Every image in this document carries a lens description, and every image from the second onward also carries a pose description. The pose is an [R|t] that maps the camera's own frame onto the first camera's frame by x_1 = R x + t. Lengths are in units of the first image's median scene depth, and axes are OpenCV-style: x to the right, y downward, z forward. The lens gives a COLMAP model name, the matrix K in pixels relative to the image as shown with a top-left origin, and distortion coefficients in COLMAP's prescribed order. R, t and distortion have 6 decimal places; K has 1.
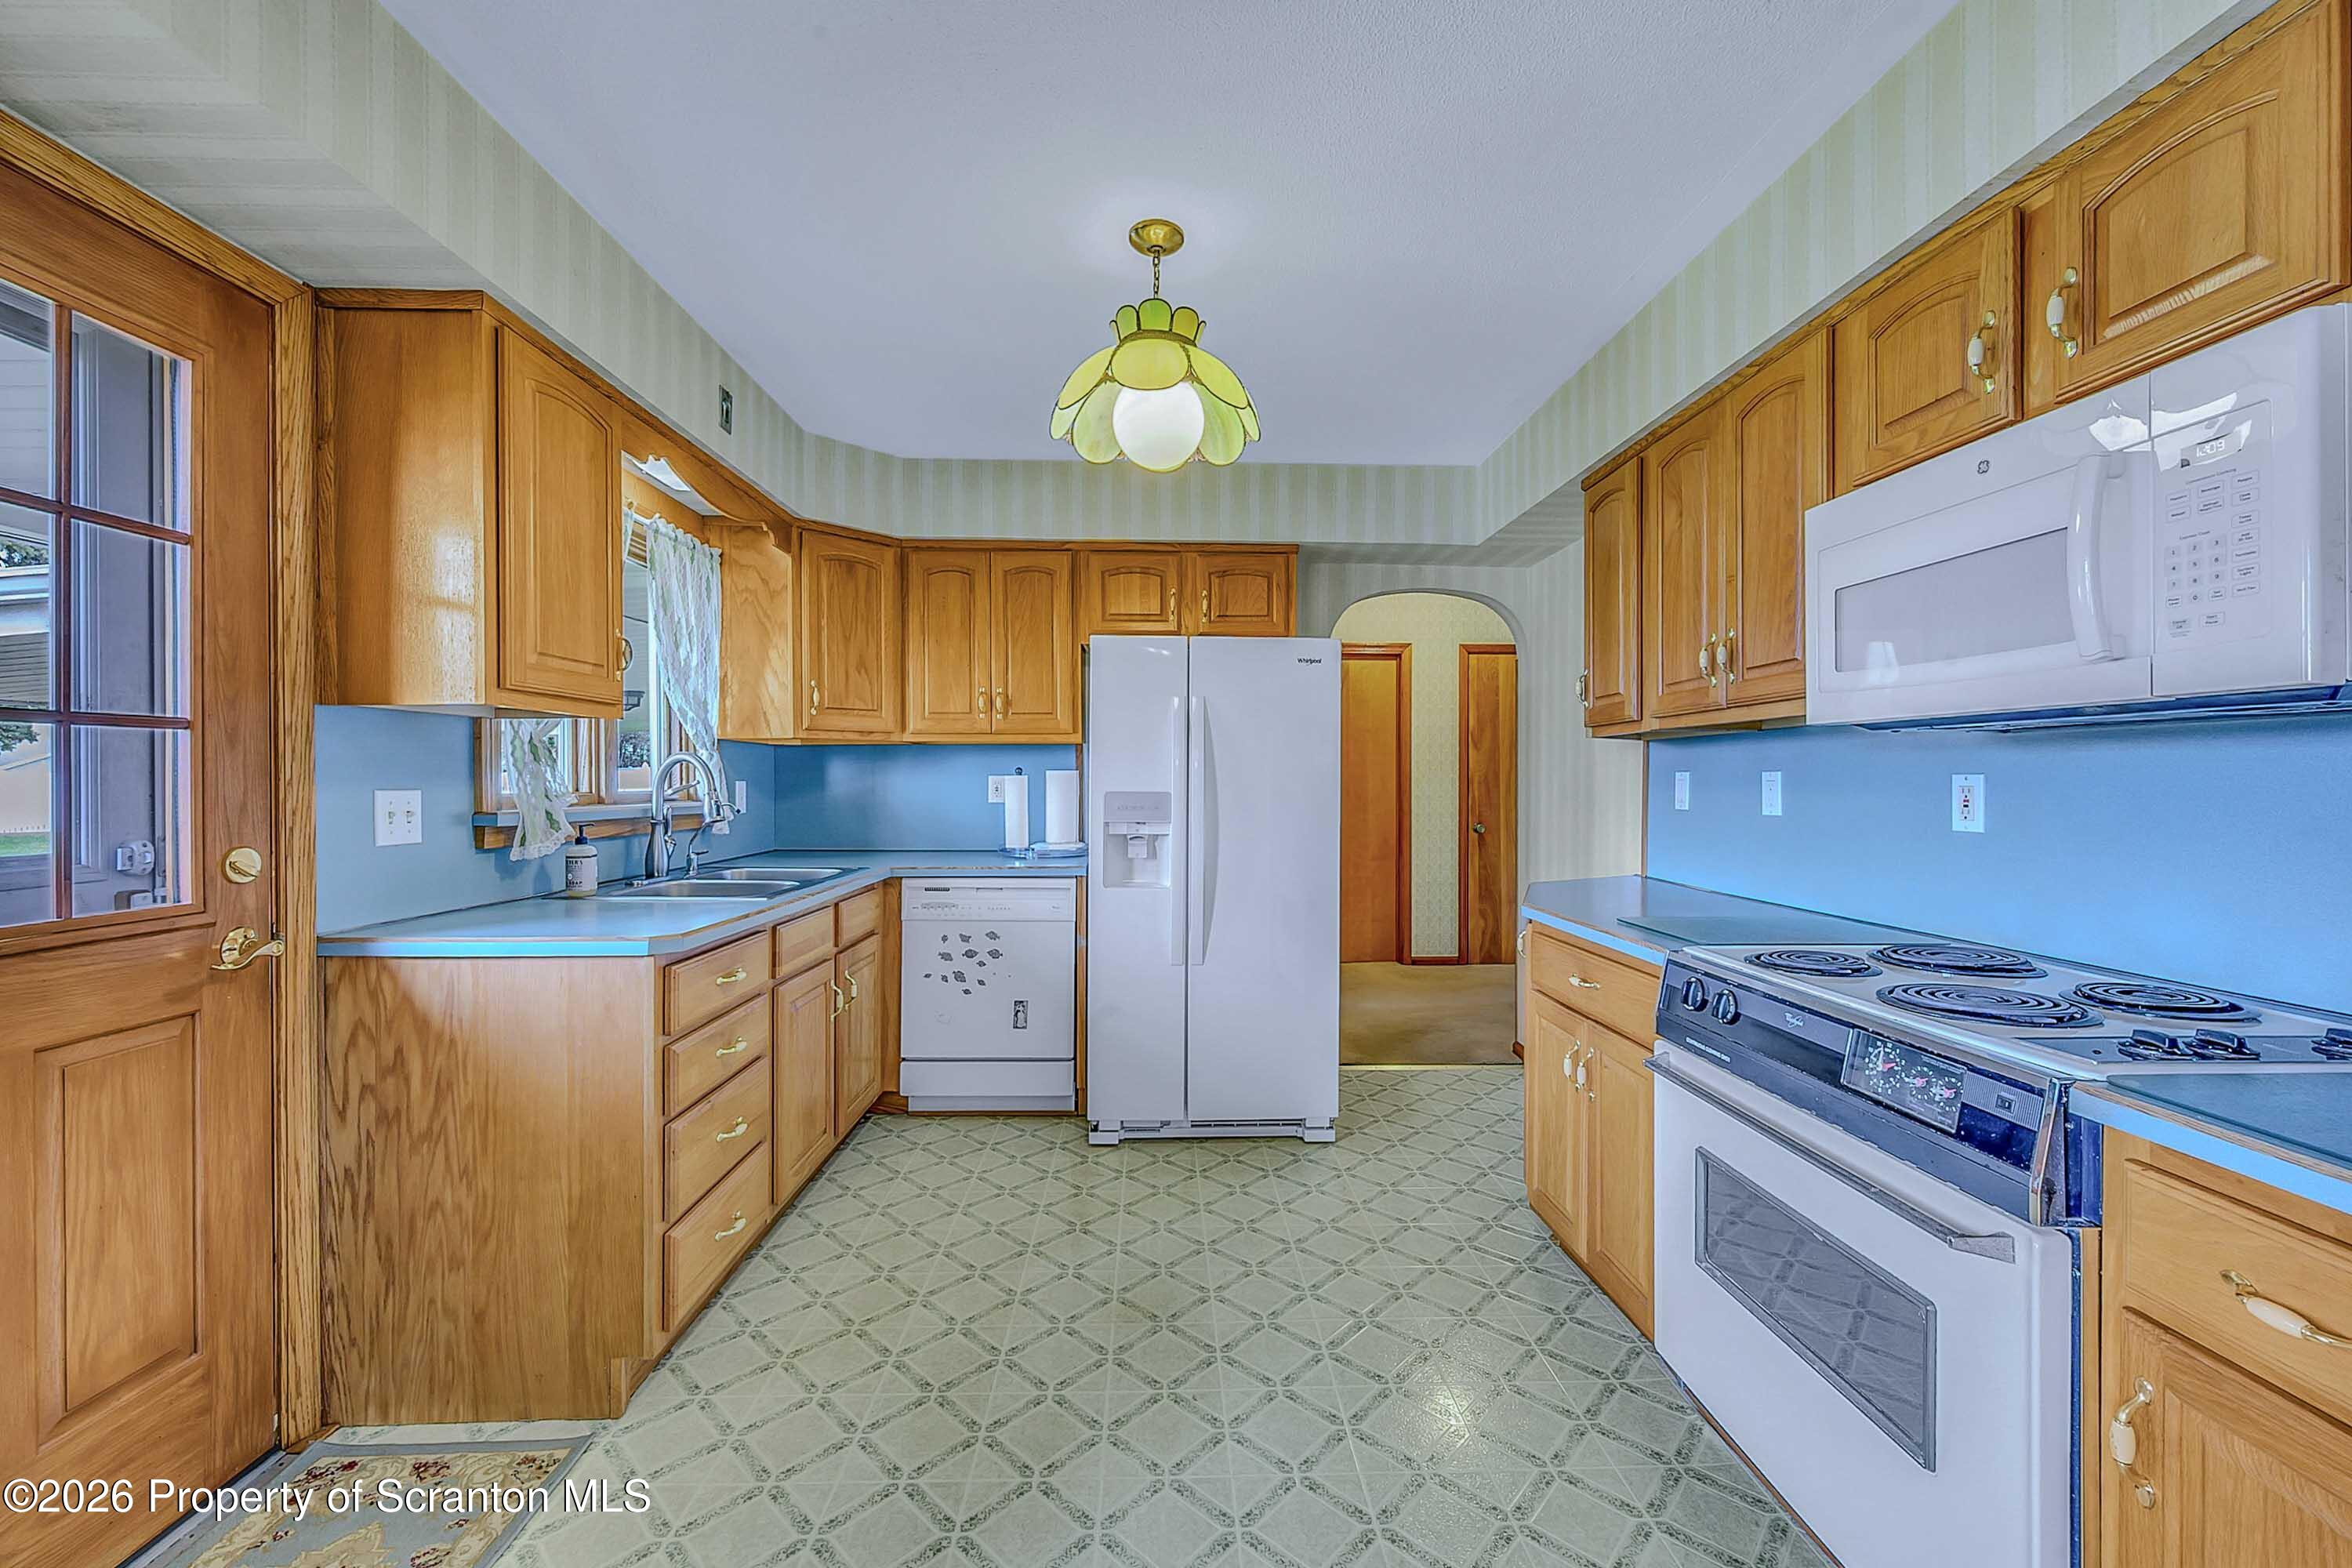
lens RADIAL K [[930.9, 0, 1183.2], [0, 930.9, 781.7], [0, 0, 1]] dist [-0.000104, 0.000575]
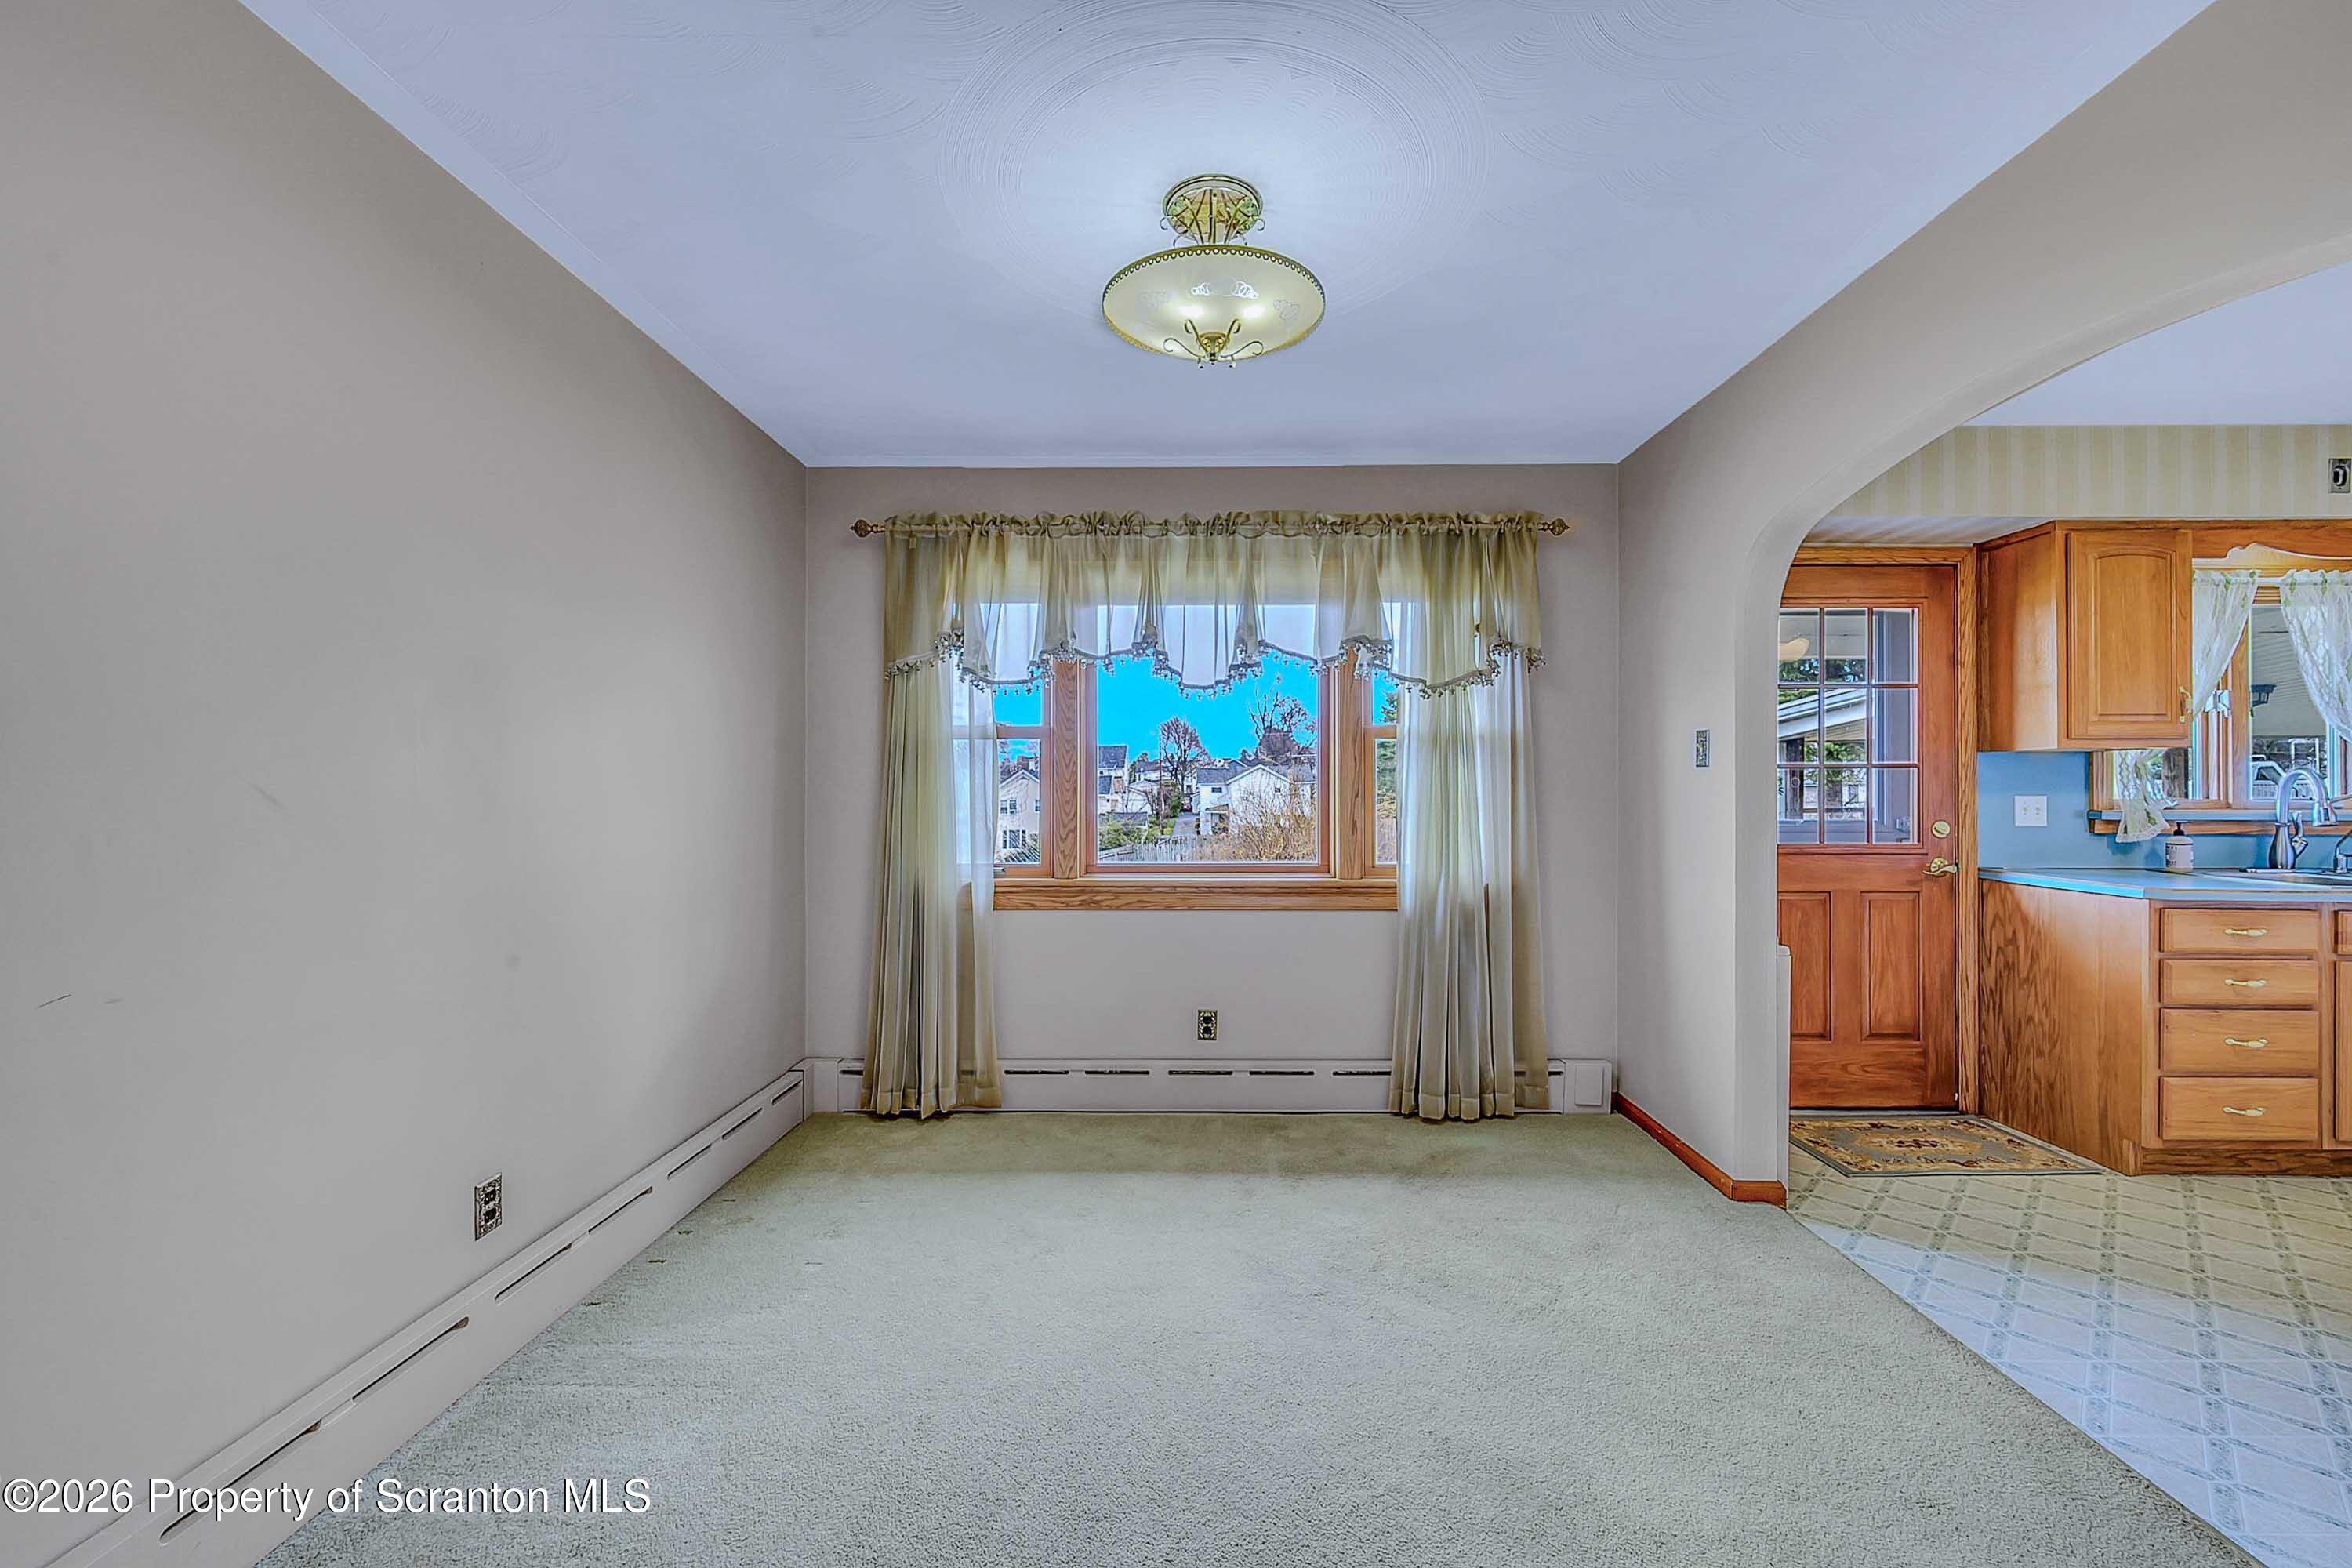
lens RADIAL K [[920.8, 0, 1185.8], [0, 920.8, 787.9], [0, 0, 1]] dist [-0.002301, 0.000374]
pose [[-0.047910, -0.000355, -0.998852, 0.686731], [-0.002523, 0.999997, -0.000234, -0.001293], [0.998848, 0.002509, -0.047911, -0.370384]]
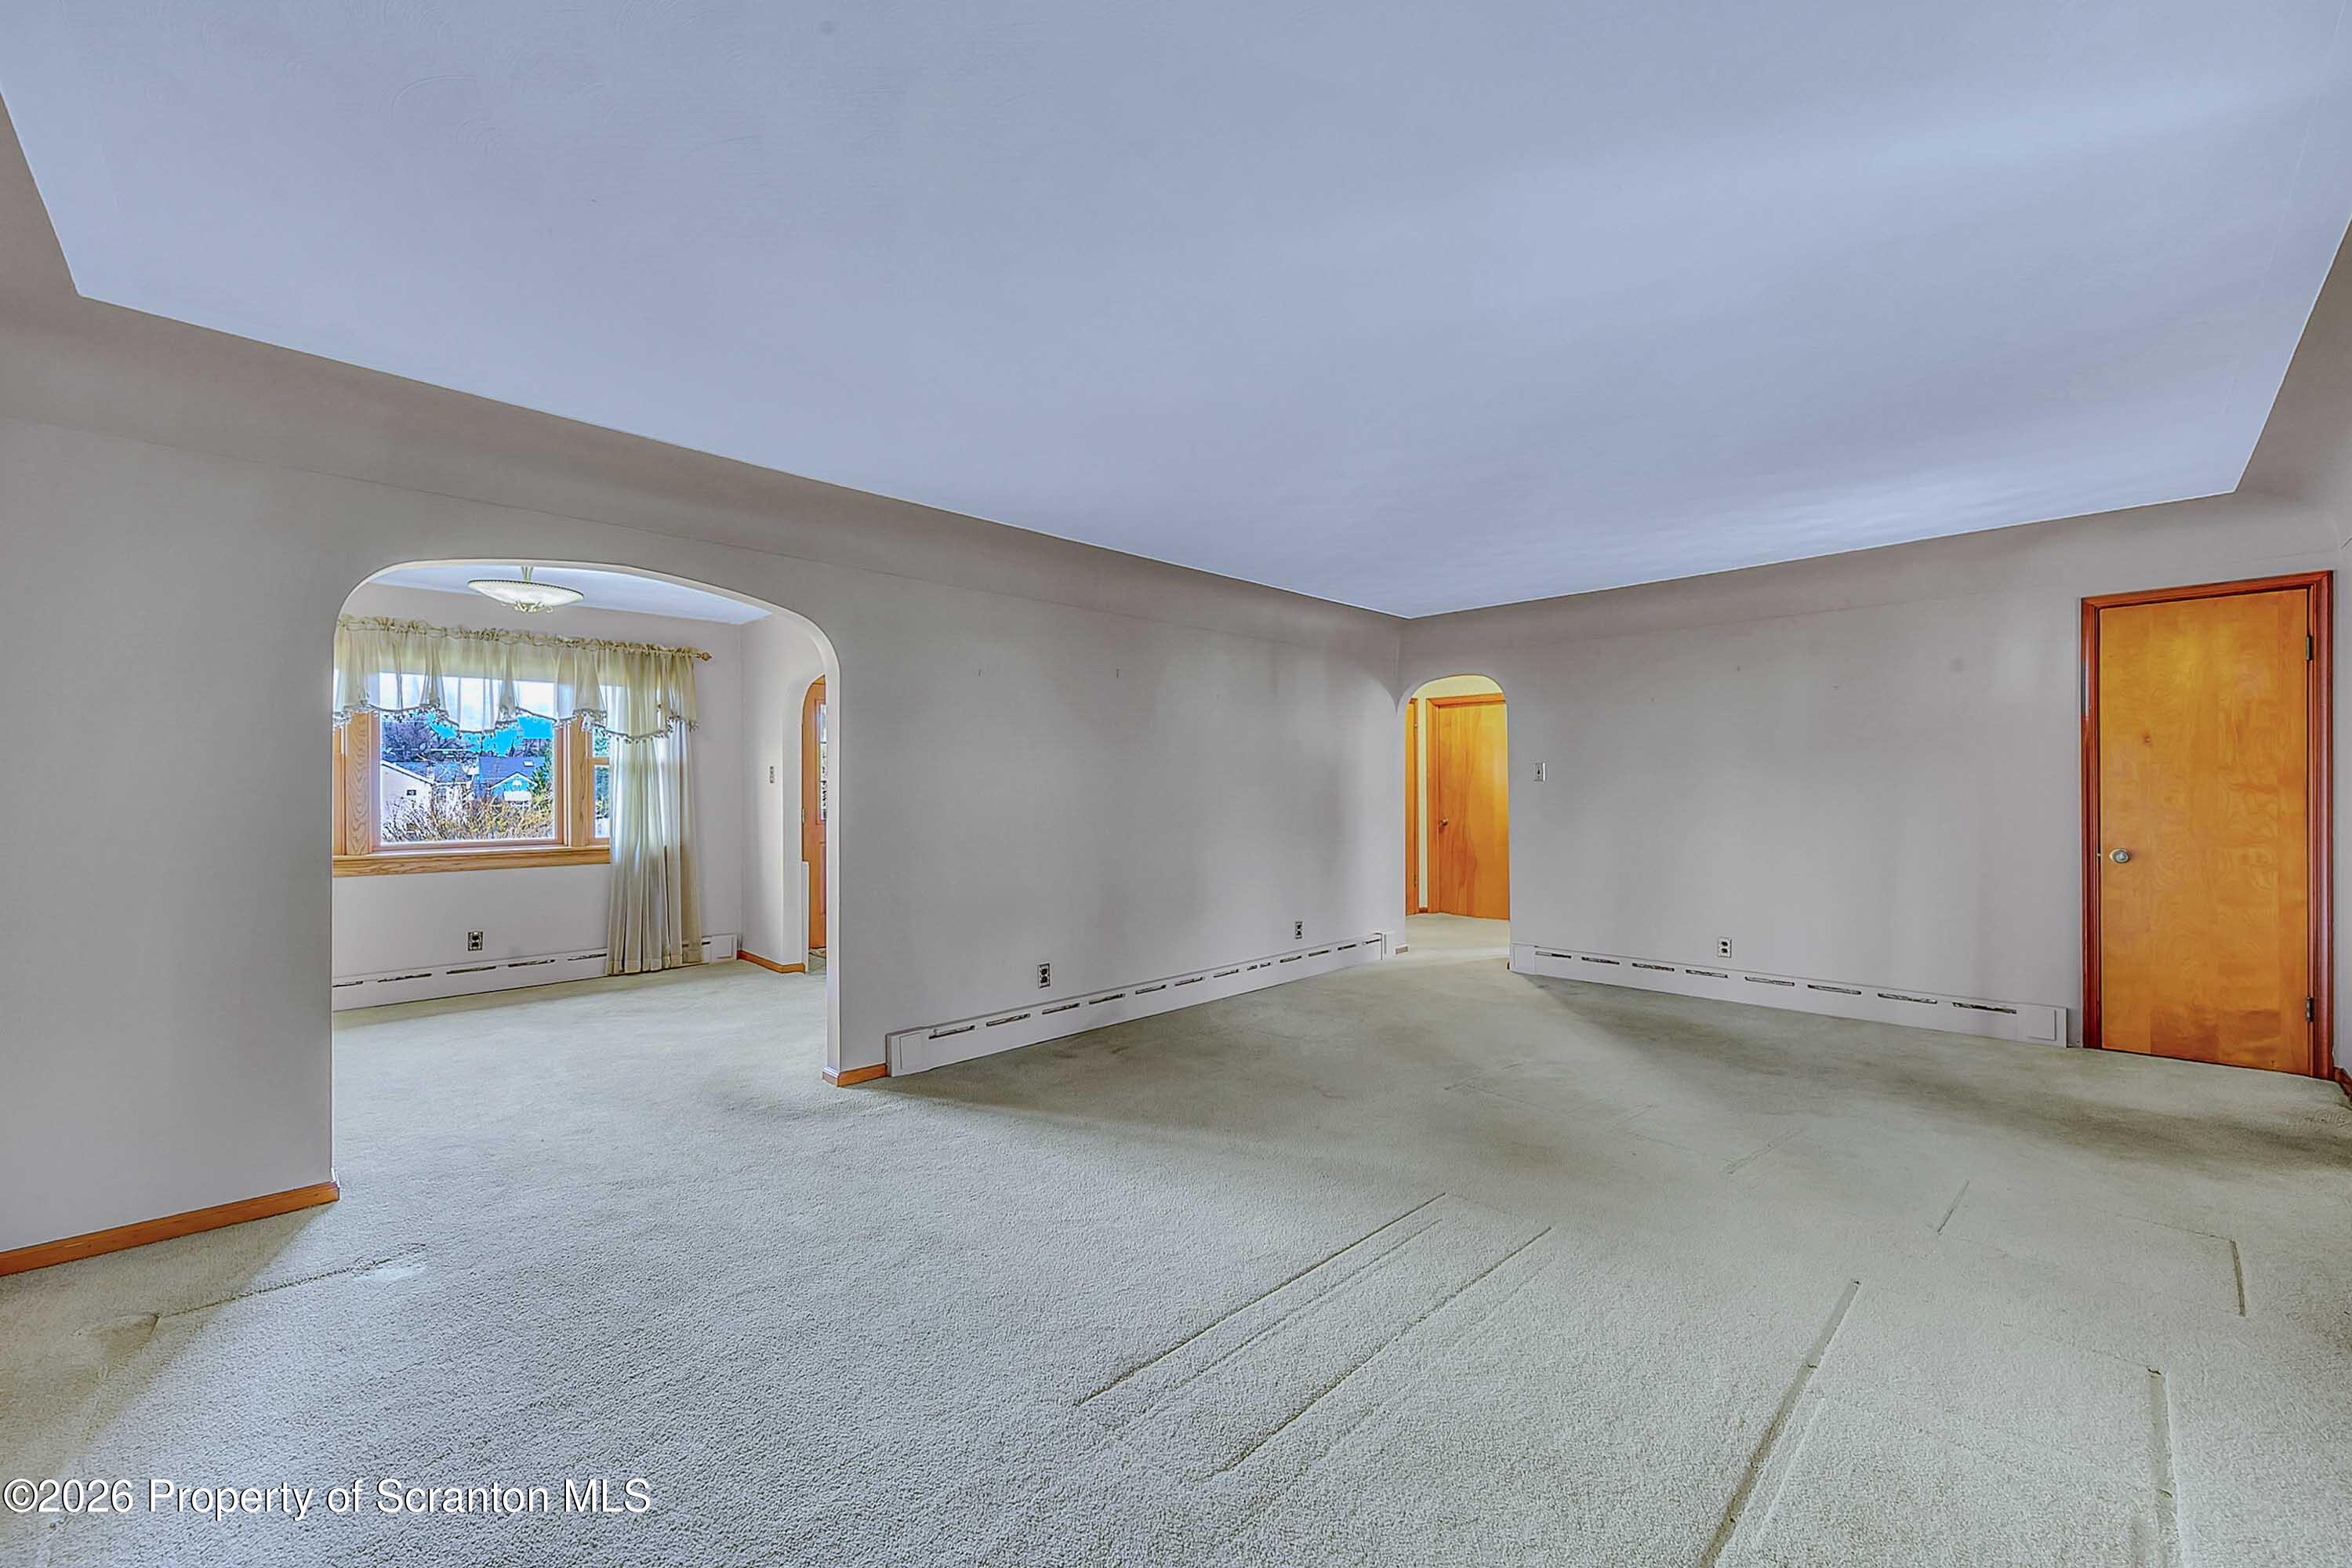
lens RADIAL K [[920.8, 0, 1185.8], [0, 920.8, 787.9], [0, 0, 1]] dist [-0.002301, 0.000374]
pose [[0.684404, -0.002281, -0.729100, 1.931726], [0.001671, 0.999997, -0.001559, -0.009349], [0.729101, -0.000152, 0.684406, -0.636648]]
